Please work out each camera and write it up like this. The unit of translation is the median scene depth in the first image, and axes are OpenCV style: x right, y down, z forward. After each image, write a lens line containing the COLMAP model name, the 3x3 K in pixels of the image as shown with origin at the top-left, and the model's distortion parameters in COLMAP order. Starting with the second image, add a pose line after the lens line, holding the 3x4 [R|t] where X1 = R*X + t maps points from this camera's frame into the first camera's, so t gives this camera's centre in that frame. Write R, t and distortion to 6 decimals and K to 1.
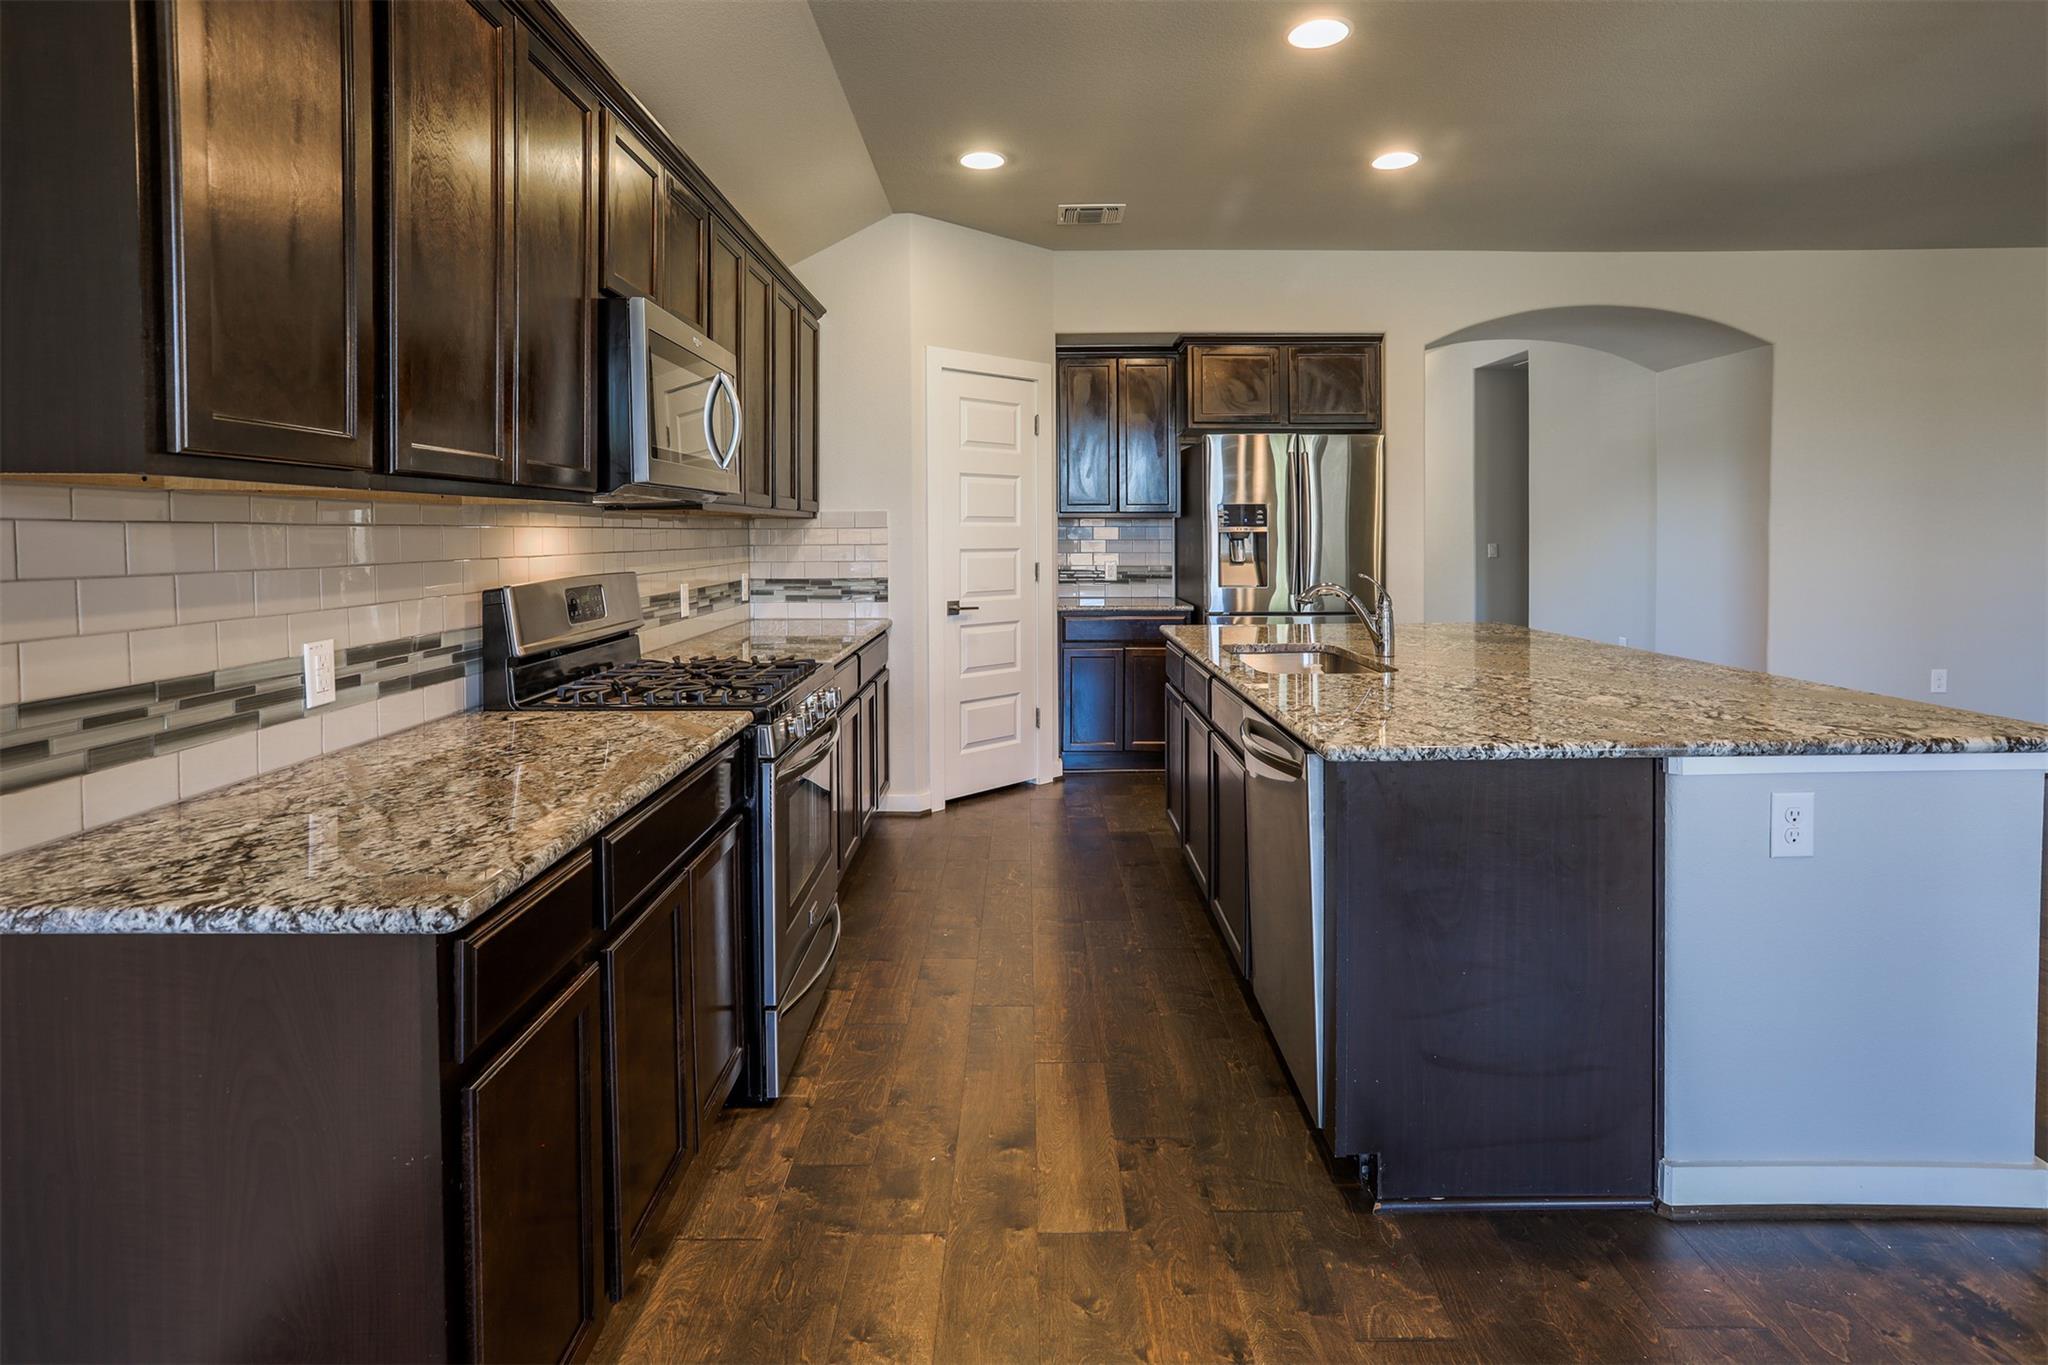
lens RADIAL K [[1019.5, 0, 1009.5], [0, 1019.5, 541.3], [0, 0, 1]] dist [-0.039452, 0.024322]
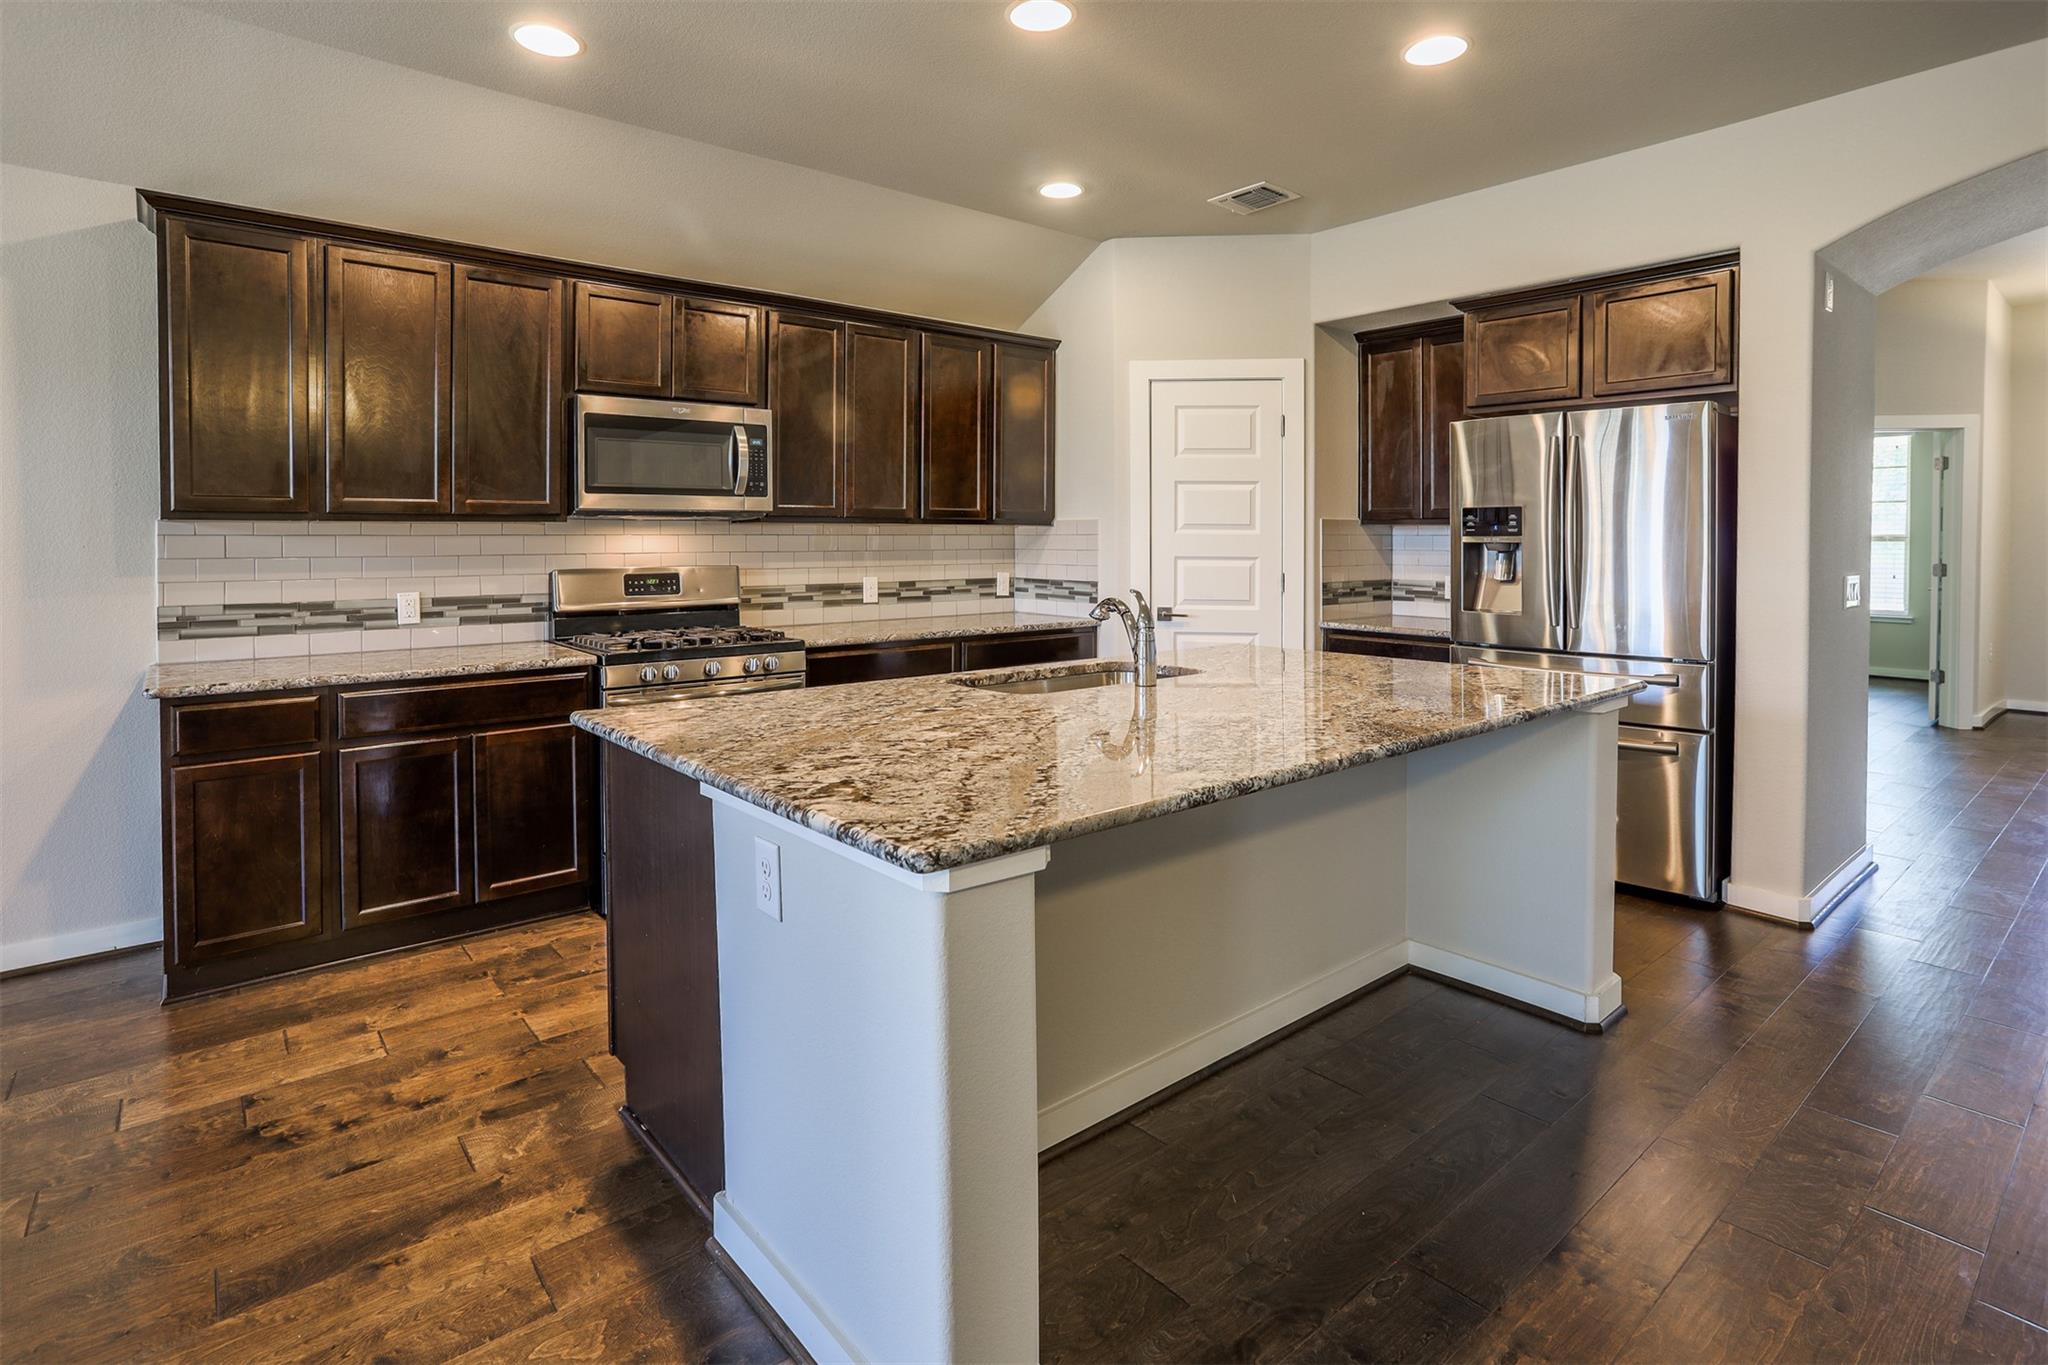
lens RADIAL K [[1019.5, 0, 1004.0], [0, 1019.5, 549.4], [0, 0, 1]] dist [-0.039452, 0.024322]
pose [[0.654558, 0.019005, -0.755773, 0.622943], [-0.012484, 0.999819, 0.014330, -0.011736], [0.755909, 0.000055, 0.654677, 0.222534]]
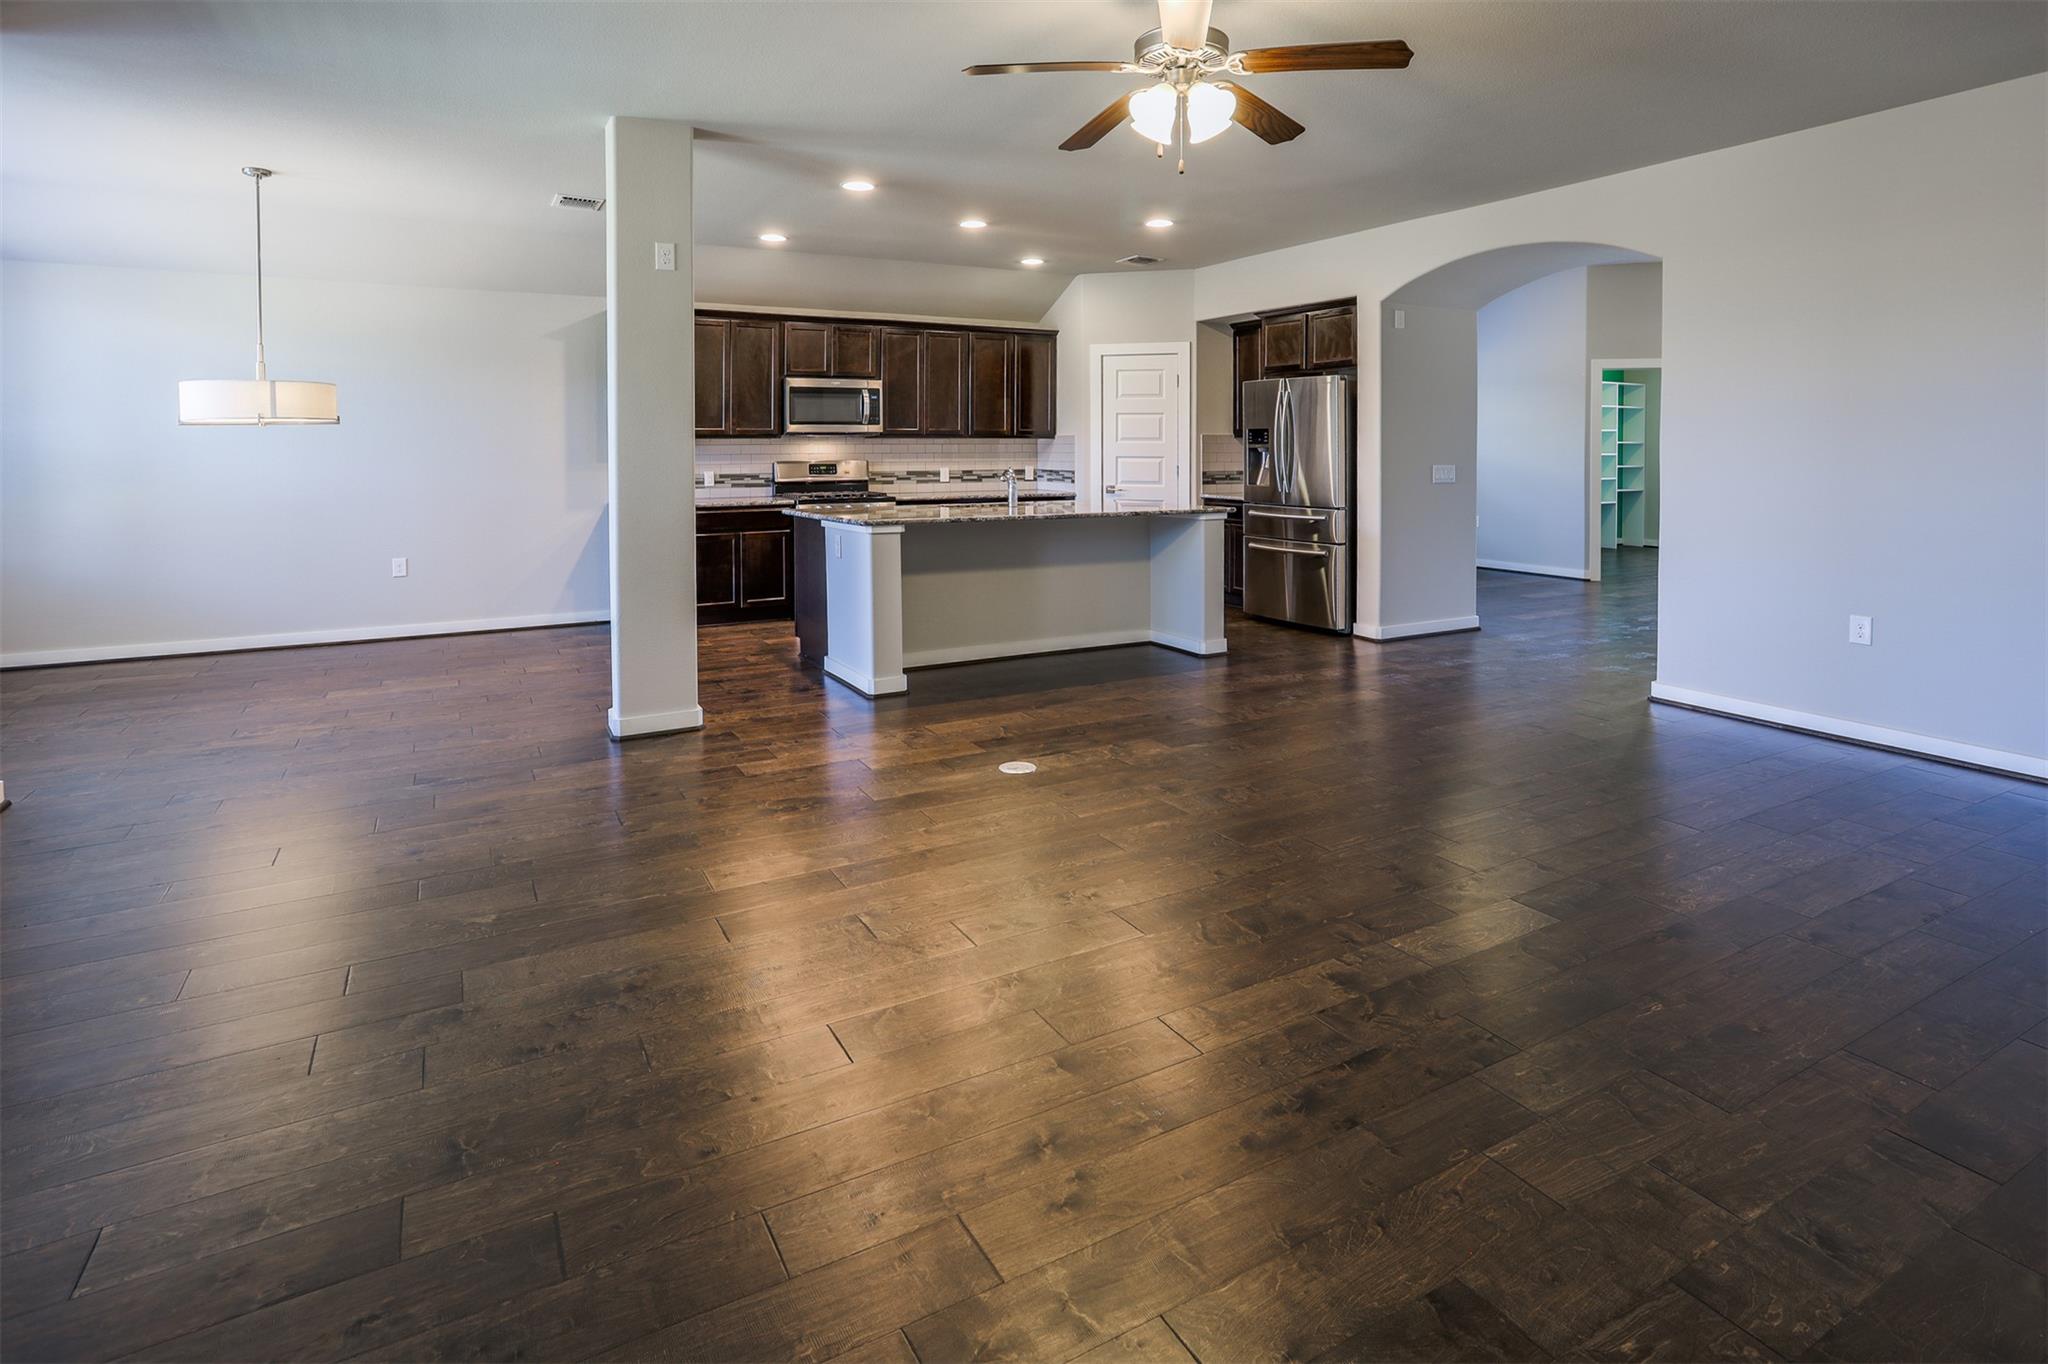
lens RADIAL K [[1019.5, 0, 1068.7], [0, 1019.5, 454.0], [0, 0, 1]] dist [-0.039452, 0.024322]
pose [[0.544031, 0.013254, -0.838961, 1.430273], [-0.010429, 0.999905, 0.009034, -0.011079], [0.839001, 0.003835, 0.544117, -0.020910]]
